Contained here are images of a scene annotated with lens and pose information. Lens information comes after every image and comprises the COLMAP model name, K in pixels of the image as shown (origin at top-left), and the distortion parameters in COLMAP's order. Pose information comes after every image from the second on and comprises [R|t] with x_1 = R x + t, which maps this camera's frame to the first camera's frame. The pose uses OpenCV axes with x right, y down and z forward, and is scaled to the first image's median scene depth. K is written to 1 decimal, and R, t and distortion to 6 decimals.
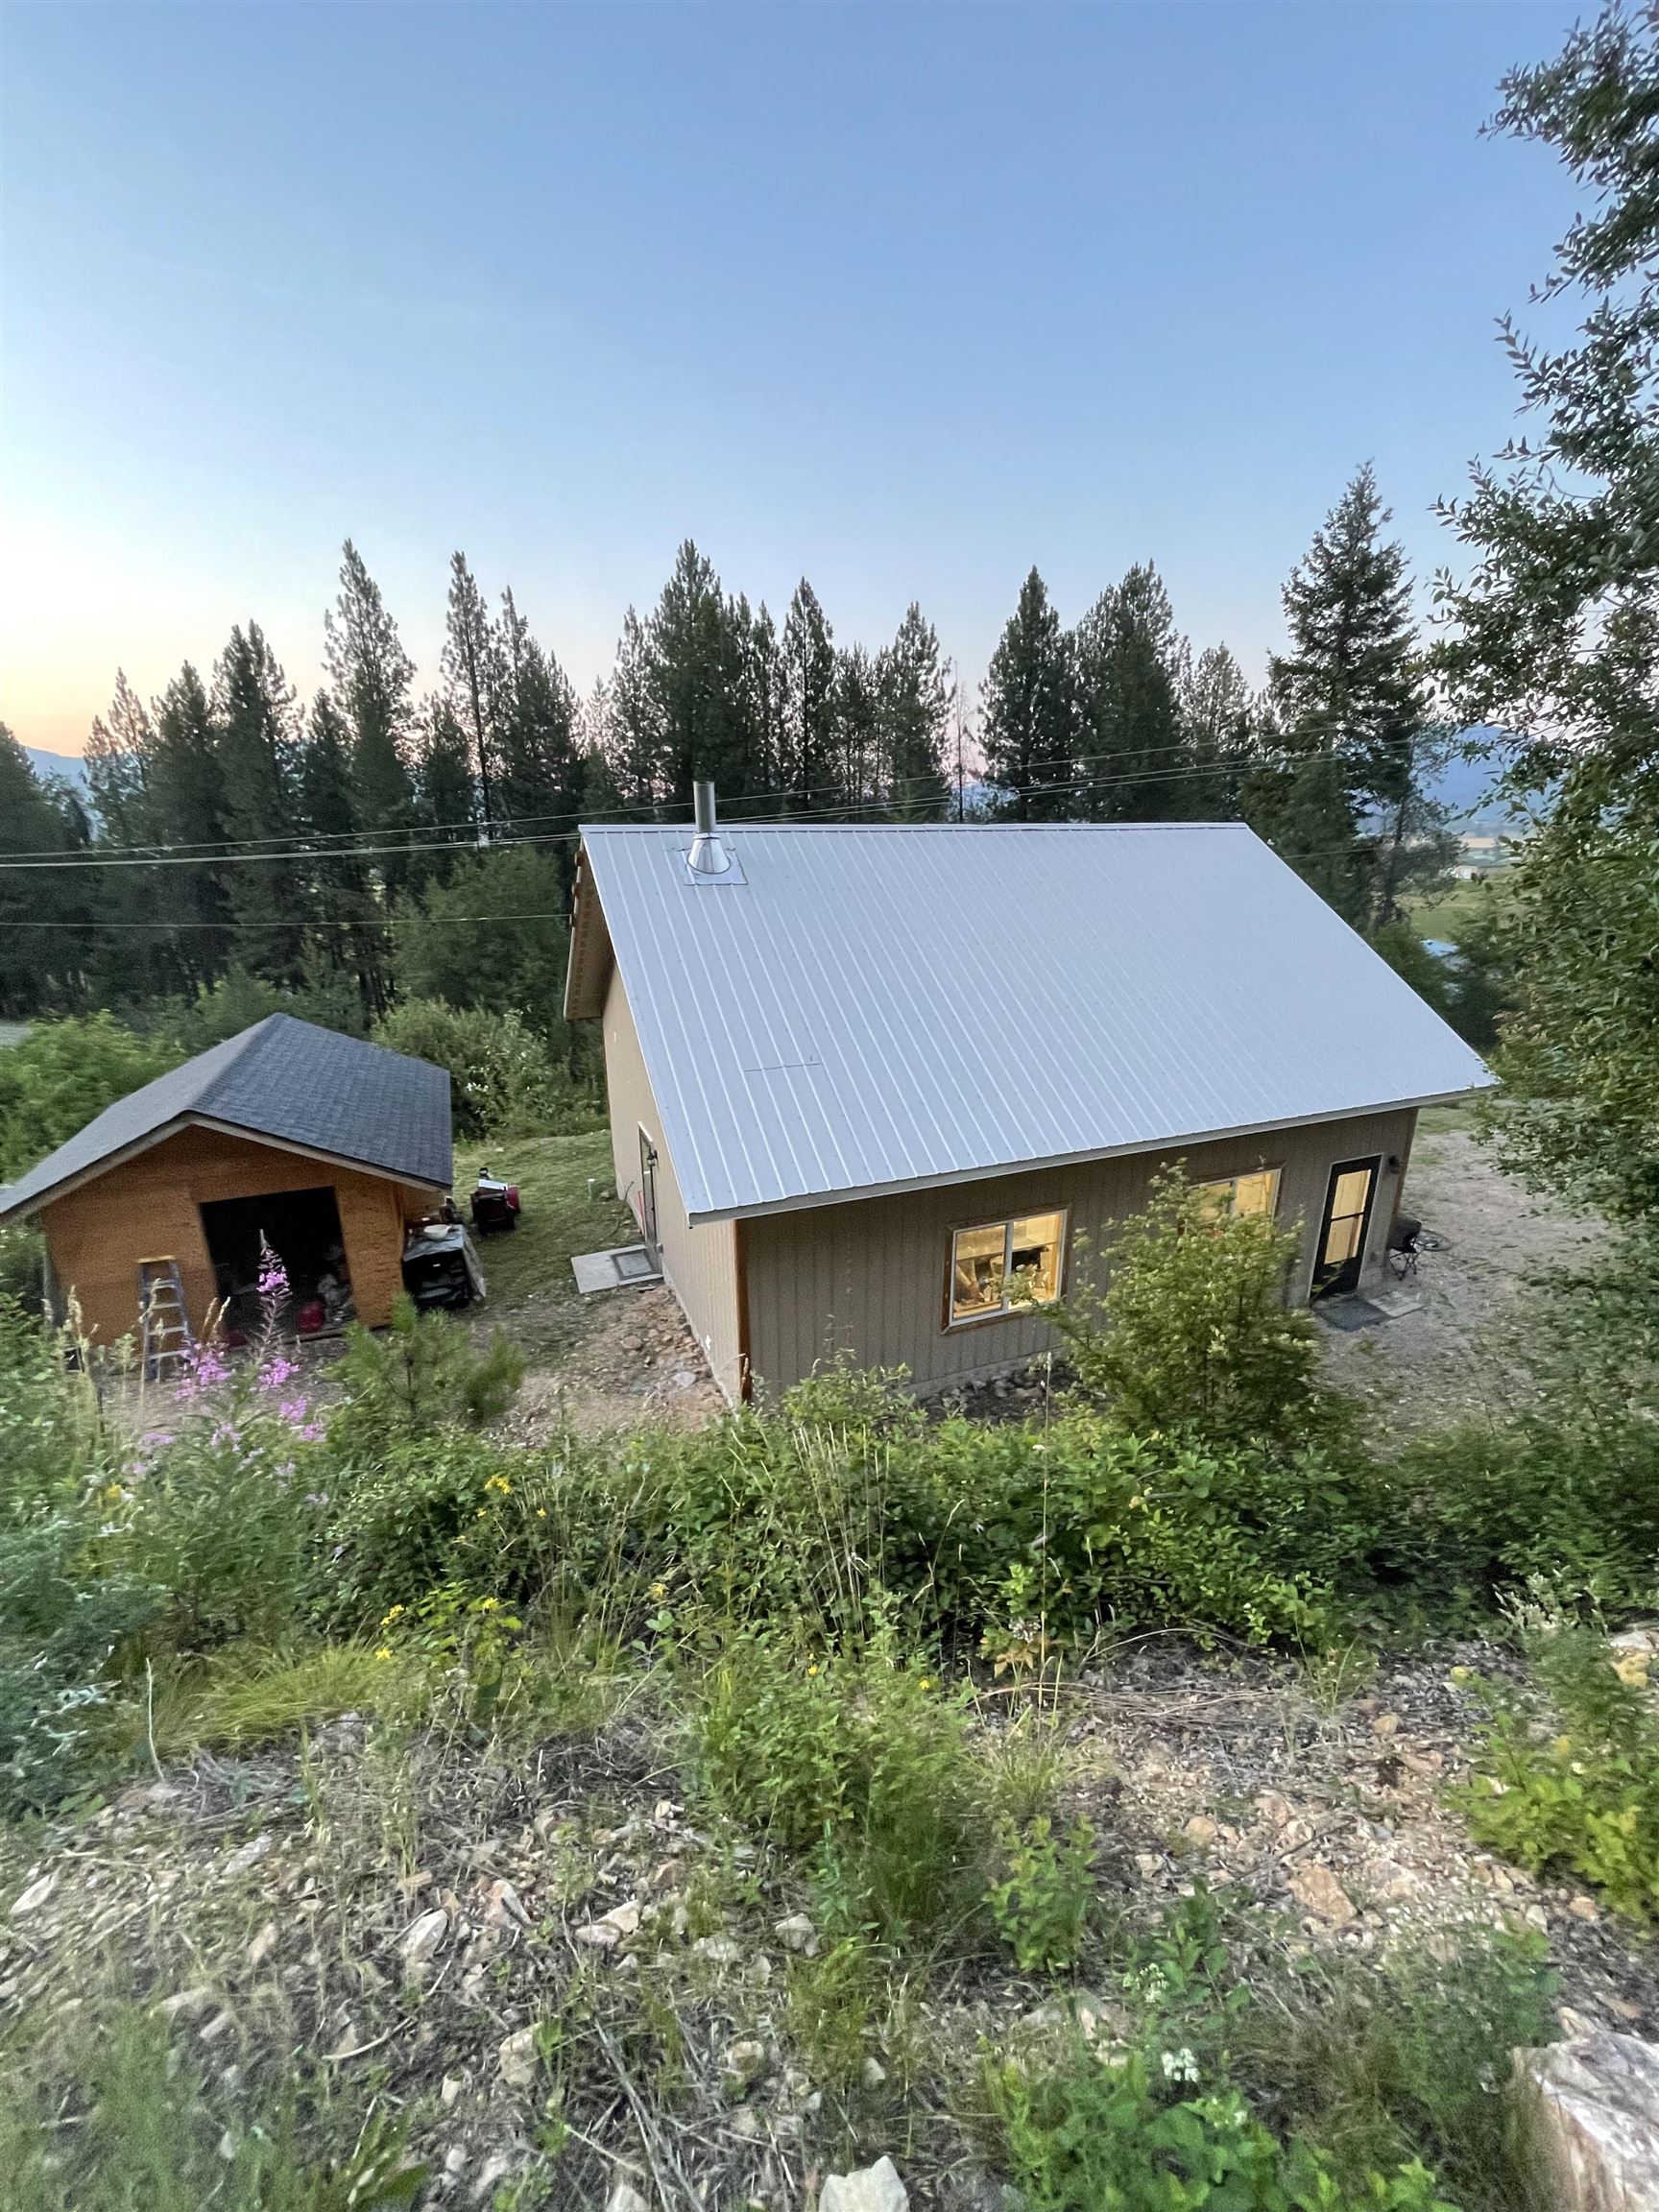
lens RADIAL K [[887.1, 0, 823.2], [0, 887.1, 1112.0], [0, 0, 1]] dist [-0.007589, -0.000299]
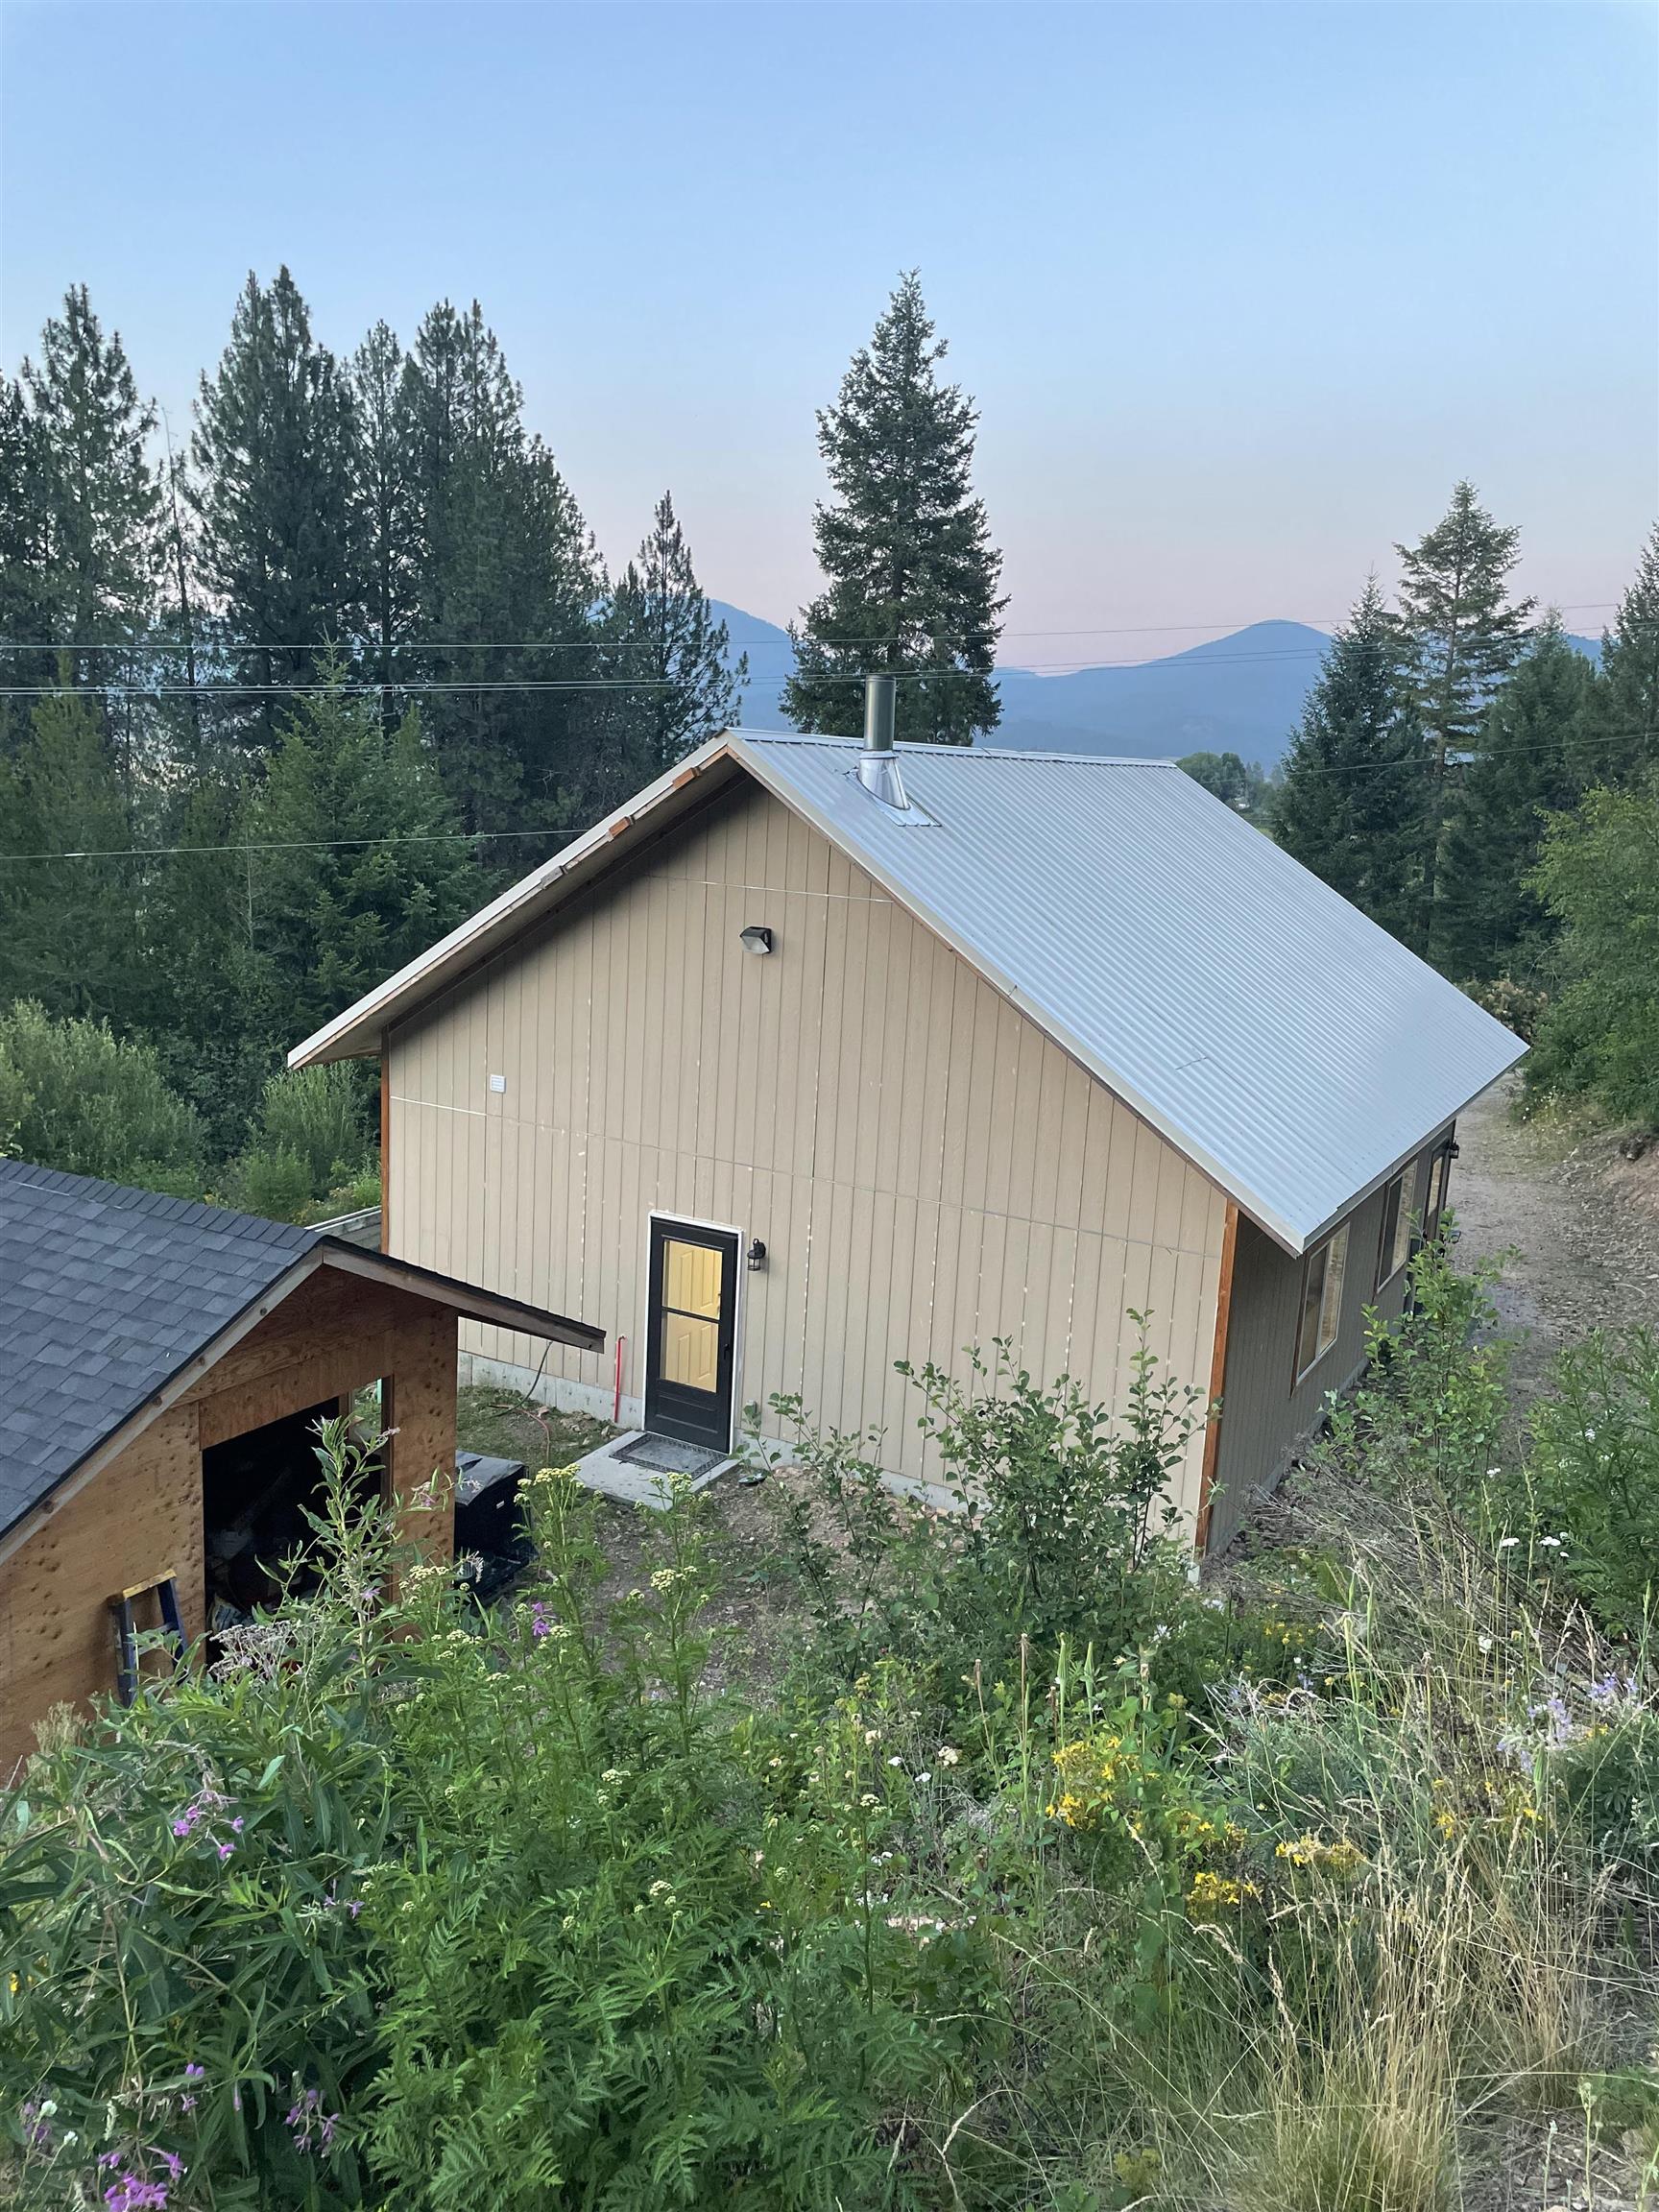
lens RADIAL K [[1663.6, 0, 836.5], [0, 1663.6, 1099.0], [0, 0, 1]] dist [0.045895, -0.049129]
pose [[0.783276, -0.075951, 0.617017, -0.318827], [0.131199, 0.990350, -0.044646, 0.000402], [-0.607672, 0.115922, 0.785682, 0.016276]]
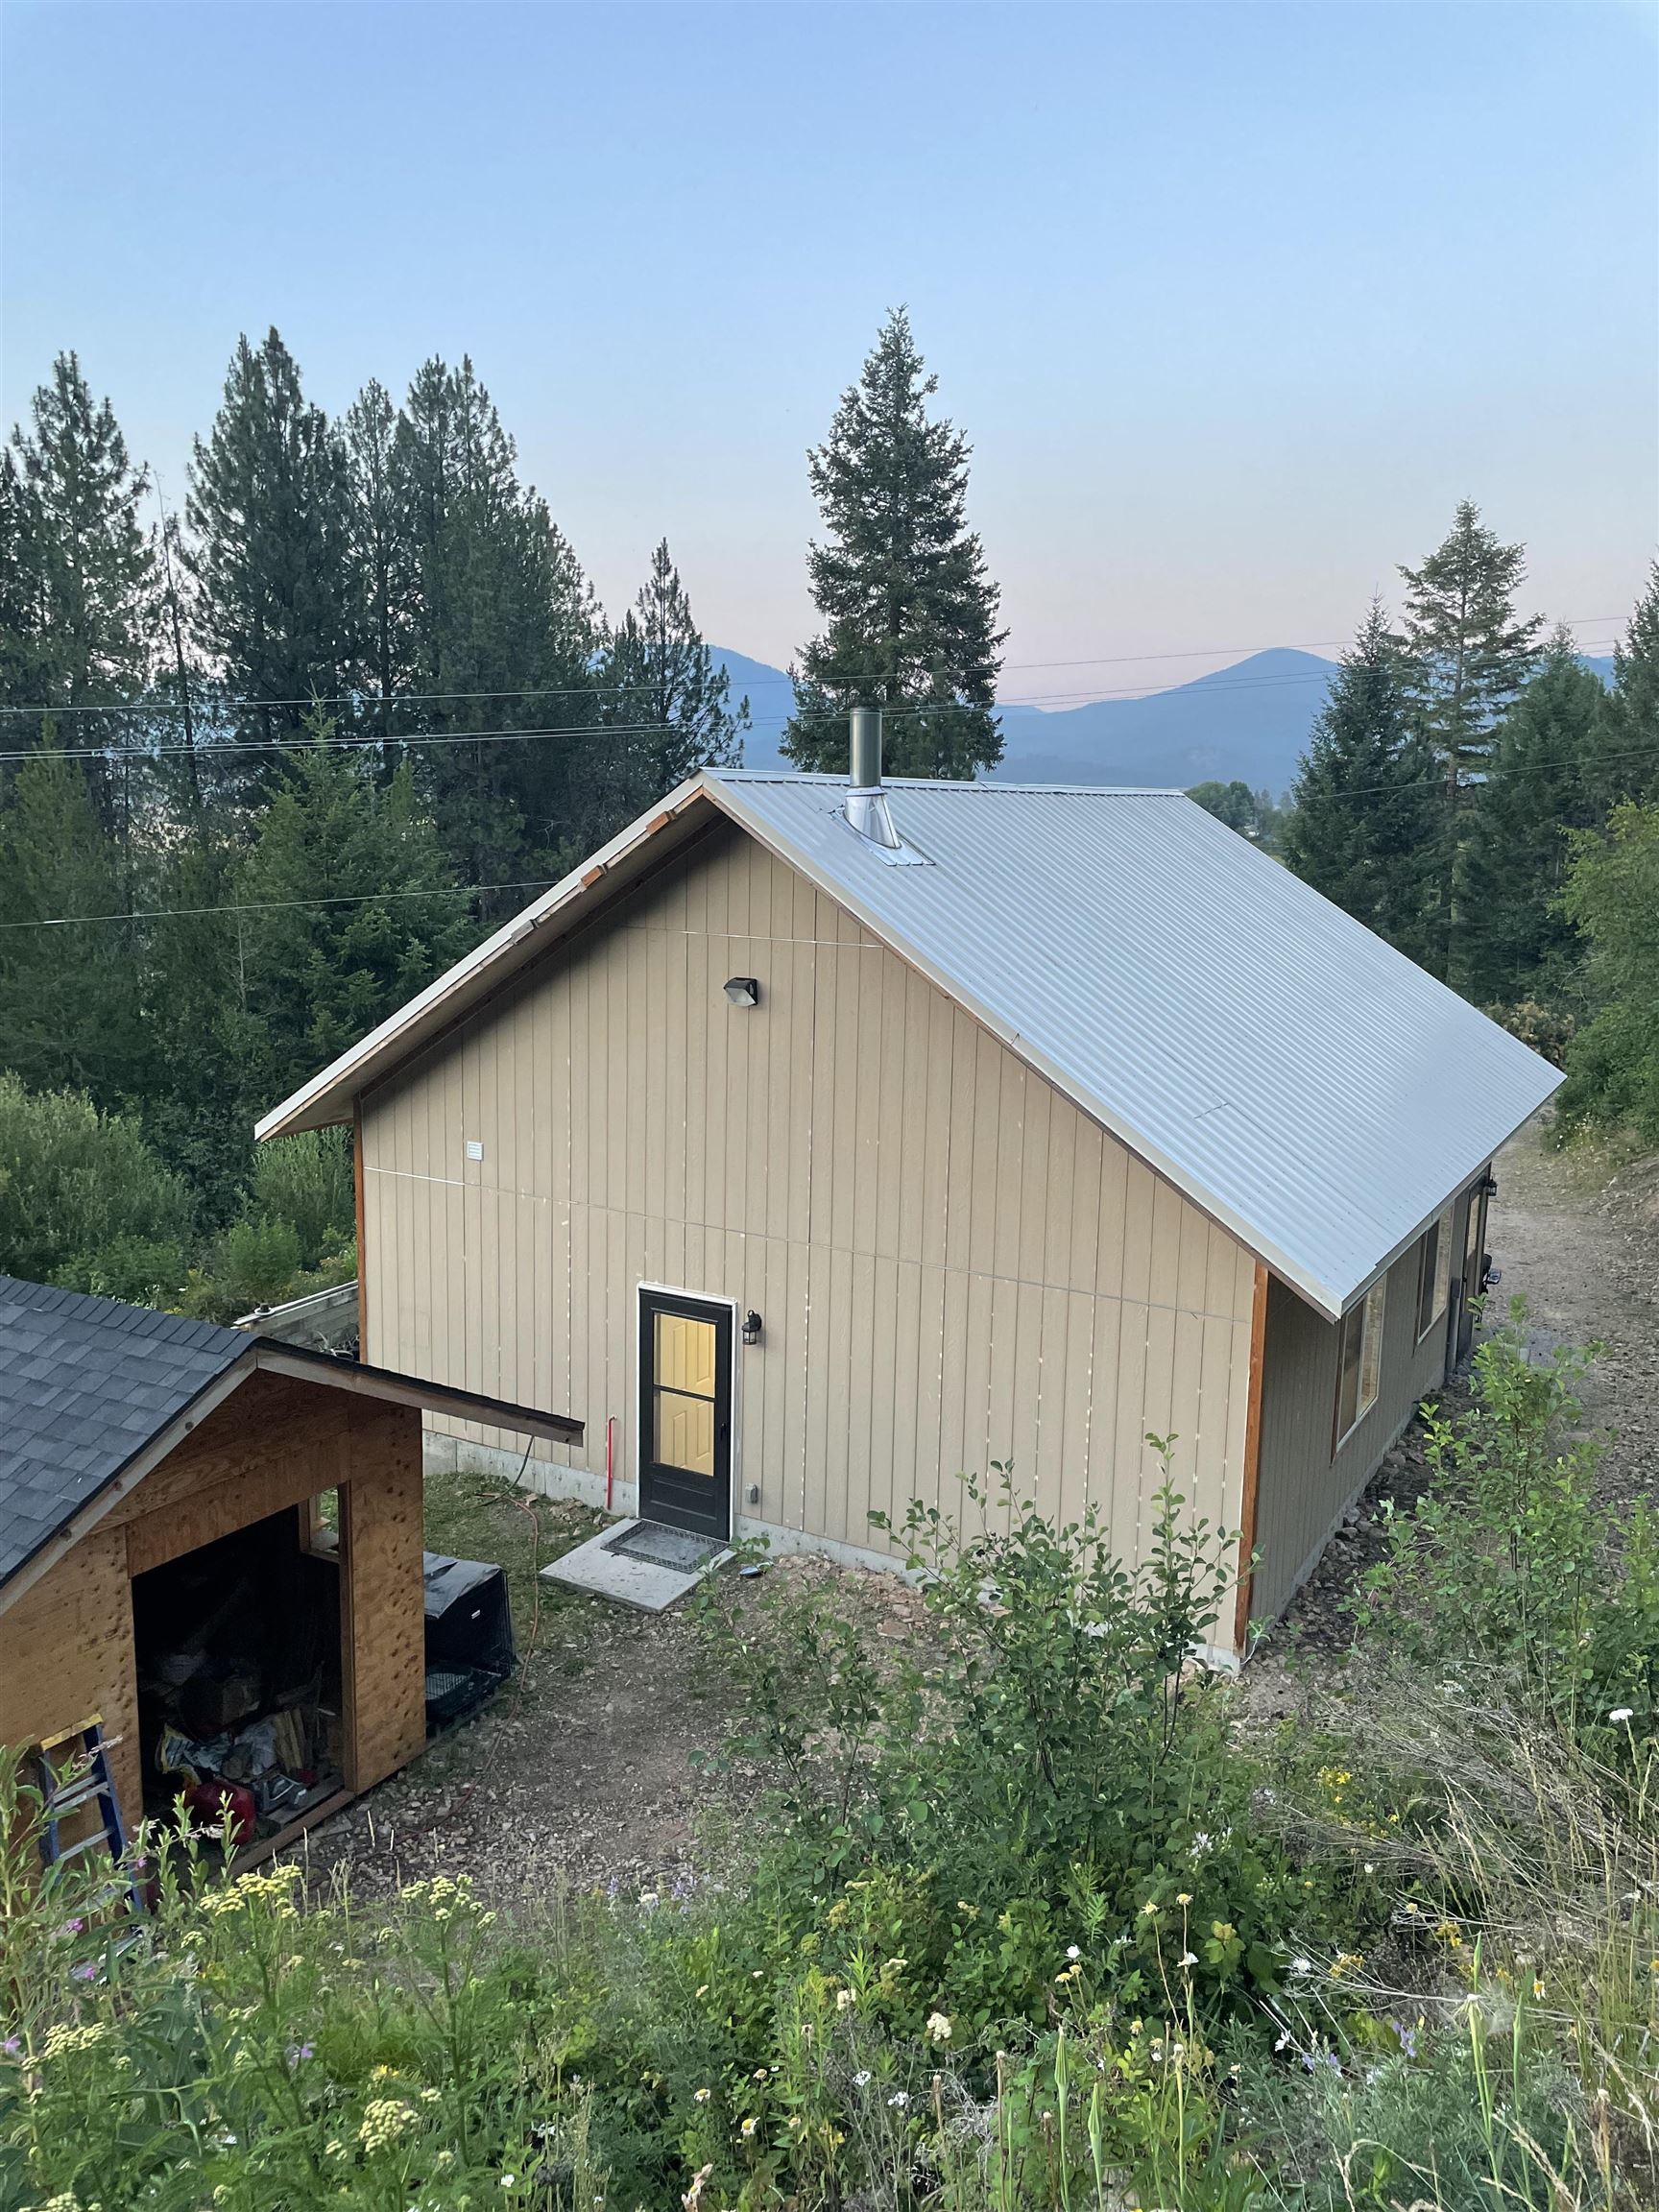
lens RADIAL K [[1663.6, 0, 838.6], [0, 1663.6, 1098.1], [0, 0, 1]] dist [0.045895, -0.049129]
pose [[0.786983, -0.084453, 0.611167, -0.297050], [0.160262, 0.984567, -0.070314, -0.004624], [-0.595797, 0.153283, 0.788372, 0.033731]]
